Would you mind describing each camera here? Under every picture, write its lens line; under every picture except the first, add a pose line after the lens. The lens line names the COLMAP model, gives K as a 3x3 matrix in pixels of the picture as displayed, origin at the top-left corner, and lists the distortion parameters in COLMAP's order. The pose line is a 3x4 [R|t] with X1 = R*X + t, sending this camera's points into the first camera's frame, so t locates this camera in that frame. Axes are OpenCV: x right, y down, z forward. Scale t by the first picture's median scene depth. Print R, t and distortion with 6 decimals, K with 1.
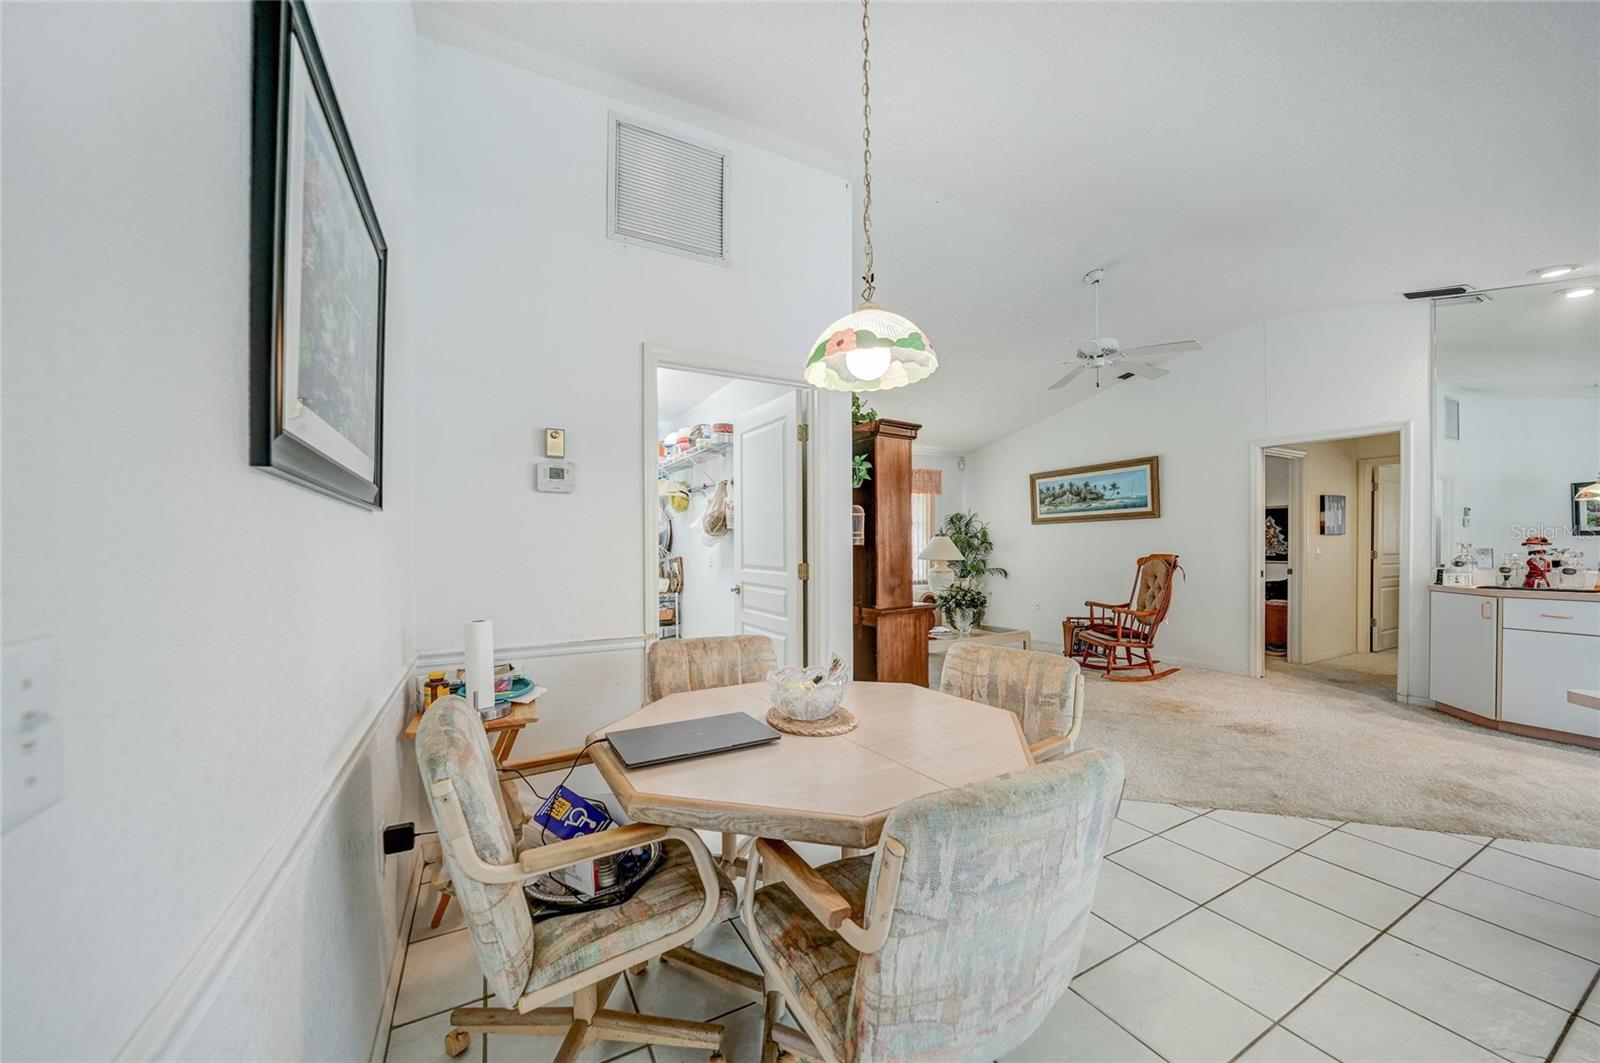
lens RADIAL K [[563.1, 0, 795.9], [0, 563.1, 551.5], [0, 0, 1]] dist [-0.022501, 0.005084]
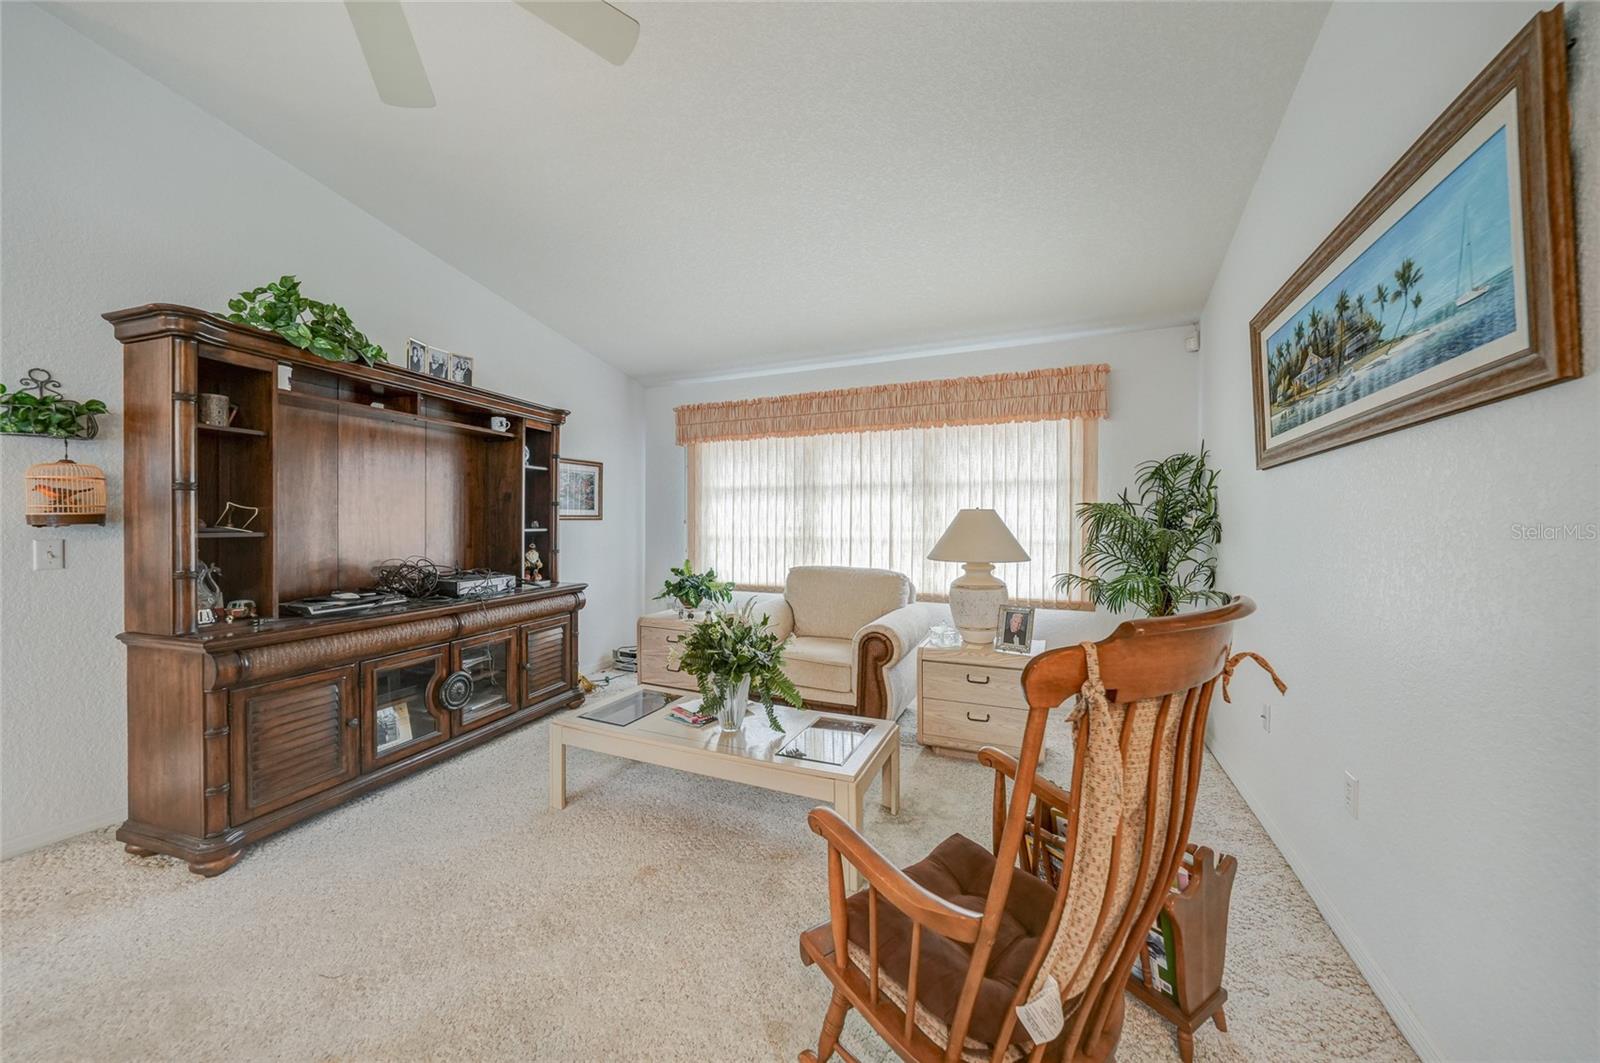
lens RADIAL K [[562.5, 0, 799.7], [0, 562.5, 529.0], [0, 0, 1]] dist [-0.022818, 0.006285]
pose [[0.586094, 0.017529, -0.810054, 0.533896], [-0.014874, 0.999830, 0.010874, -0.013297], [0.810107, 0.005676, 0.586255, 0.595614]]
